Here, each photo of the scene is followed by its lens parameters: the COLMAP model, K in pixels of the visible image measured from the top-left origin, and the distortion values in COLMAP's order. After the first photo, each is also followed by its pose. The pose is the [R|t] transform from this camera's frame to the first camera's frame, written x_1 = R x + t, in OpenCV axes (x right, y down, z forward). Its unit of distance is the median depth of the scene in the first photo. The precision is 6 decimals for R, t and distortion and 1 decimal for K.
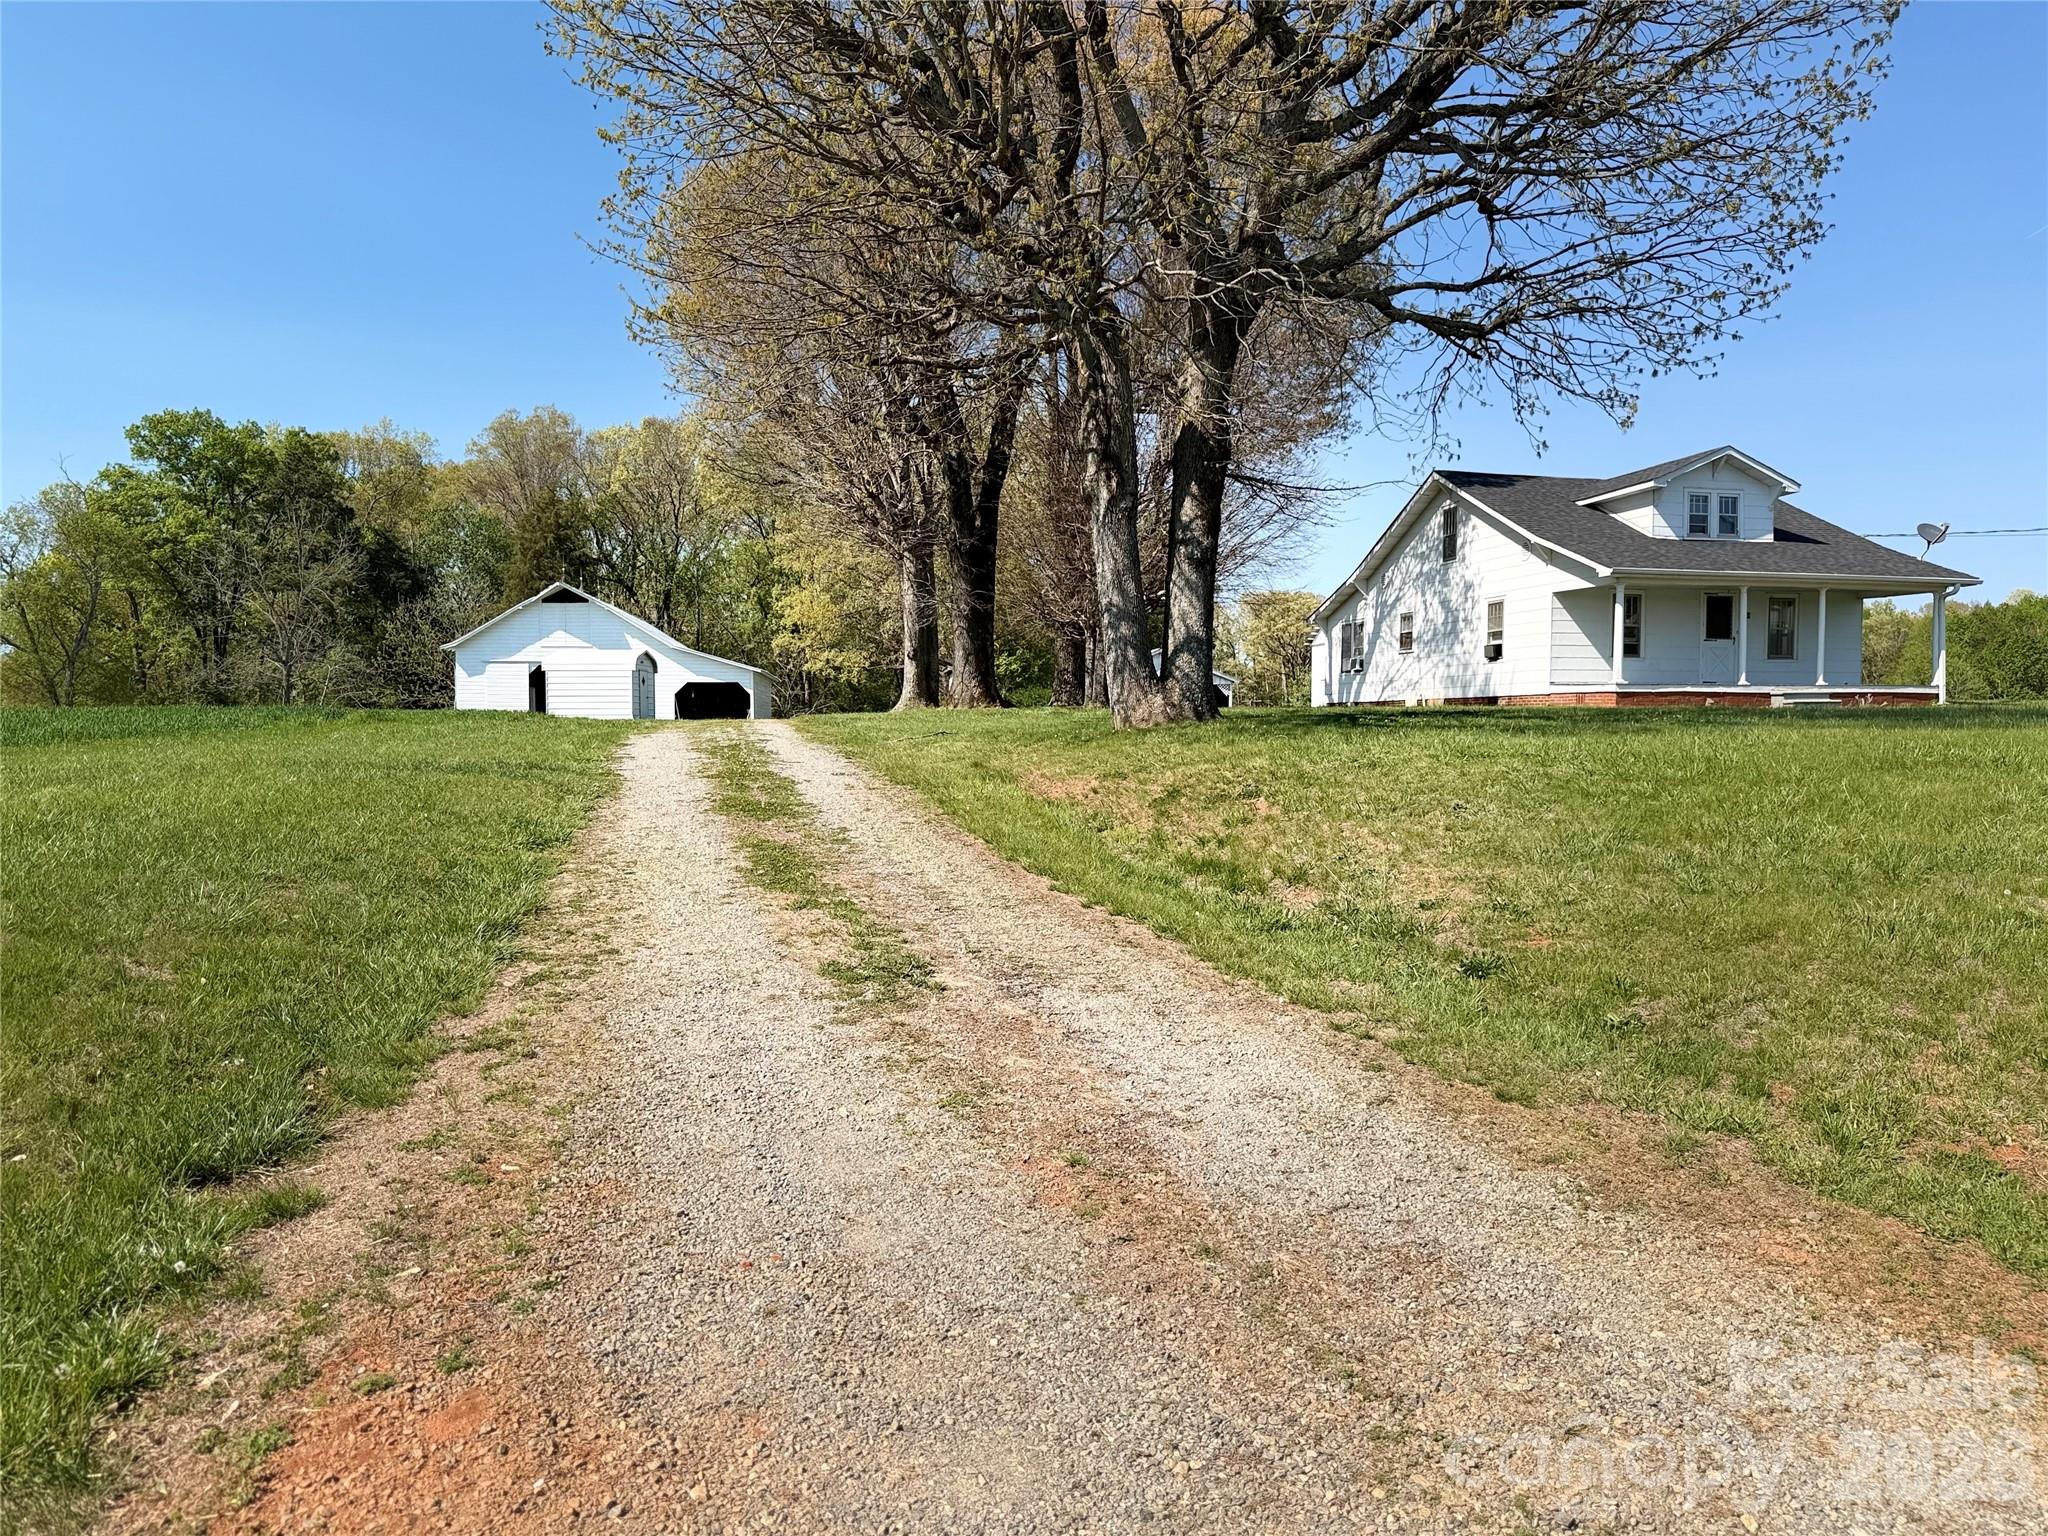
lens RADIAL K [[1417.9, 0, 1005.1], [0, 1417.9, 796.1], [0, 0, 1]] dist [0.043597, -0.086678]
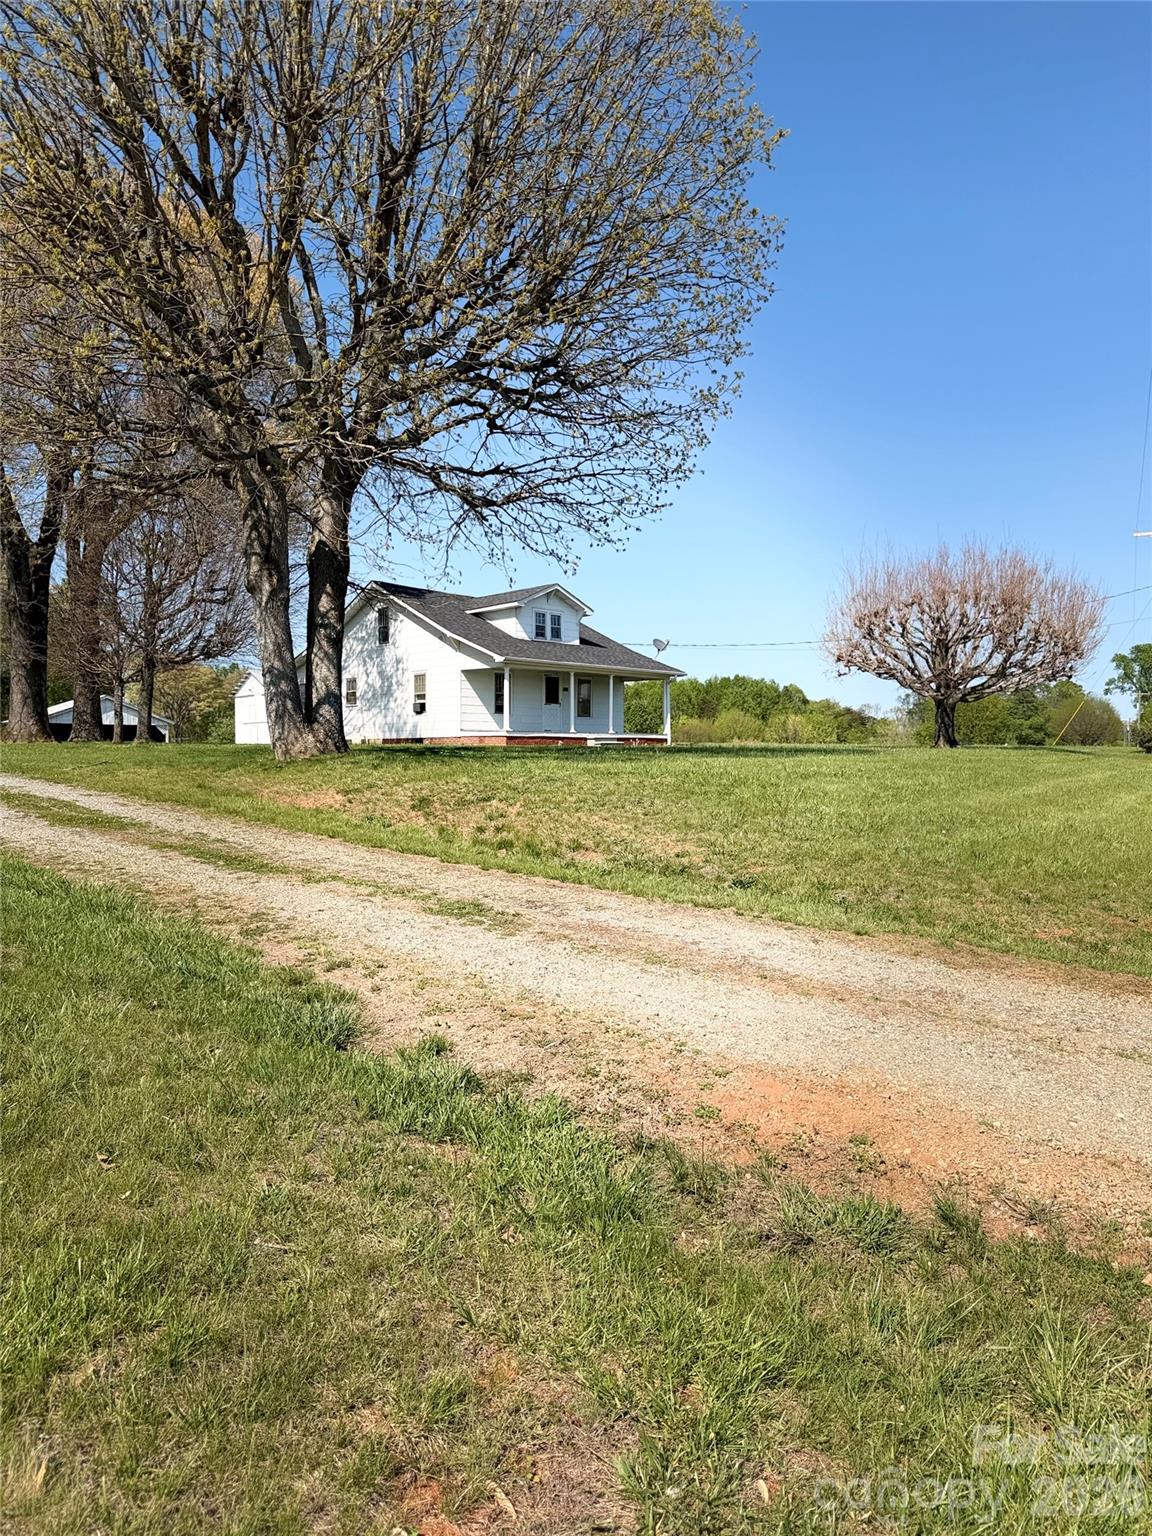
lens RADIAL K [[1049.4, 0, 576.0], [0, 1049.4, 768.0], [0, 0, 1]] dist [0.090623, -0.098155]
pose [[0.844394, -0.005662, 0.535692, -0.109252], [0.027365, 0.999095, -0.032575, 0.001114], [-0.535023, 0.042166, 0.843785, -0.004478]]
